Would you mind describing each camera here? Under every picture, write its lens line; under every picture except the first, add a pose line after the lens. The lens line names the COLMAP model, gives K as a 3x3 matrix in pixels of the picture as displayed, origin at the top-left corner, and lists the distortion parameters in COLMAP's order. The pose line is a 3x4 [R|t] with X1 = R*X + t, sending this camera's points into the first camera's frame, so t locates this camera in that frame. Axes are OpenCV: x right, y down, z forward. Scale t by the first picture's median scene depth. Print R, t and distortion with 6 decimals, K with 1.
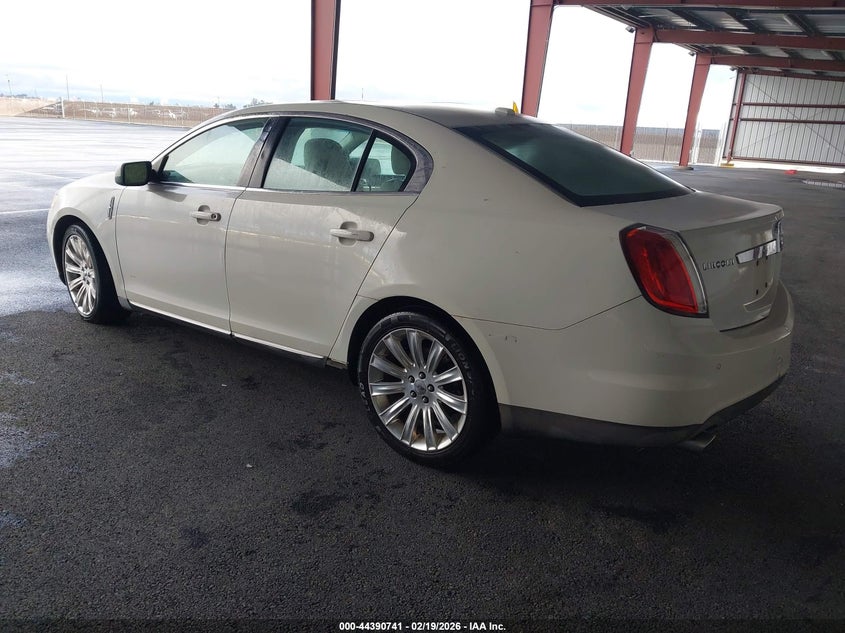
lens RADIAL K [[667.0, 0, 408.5], [0, 667.0, 319.6], [0, 0, 1]] dist [0.001087, -0.000135]
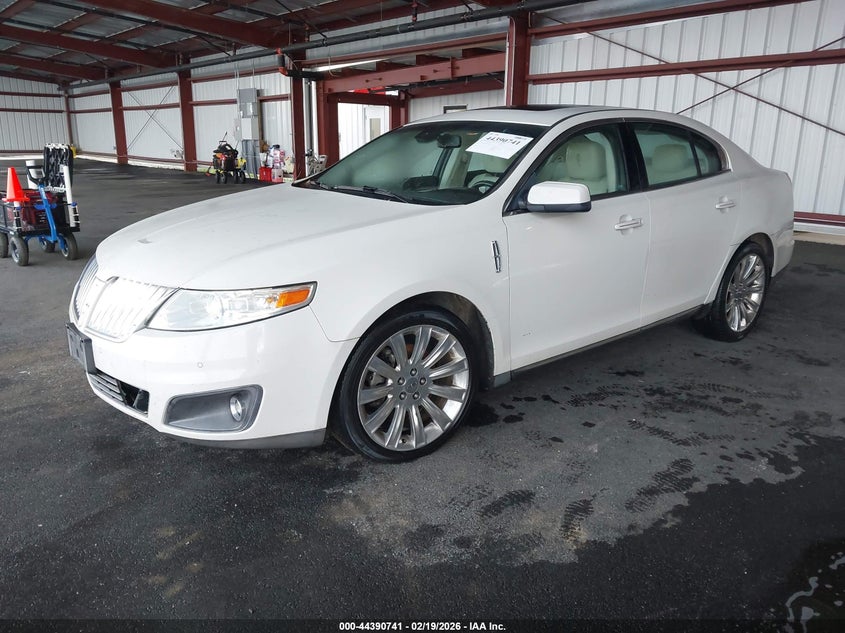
lens RADIAL K [[667.0, 0, 408.5], [0, 667.0, 319.6], [0, 0, 1]] dist [0.001087, -0.000135]
pose [[0.211603, -0.292380, 0.932597, -1.026121], [0.268805, 0.934816, 0.232085, -0.265148], [-0.939664, 0.201577, 0.276403, 0.799305]]
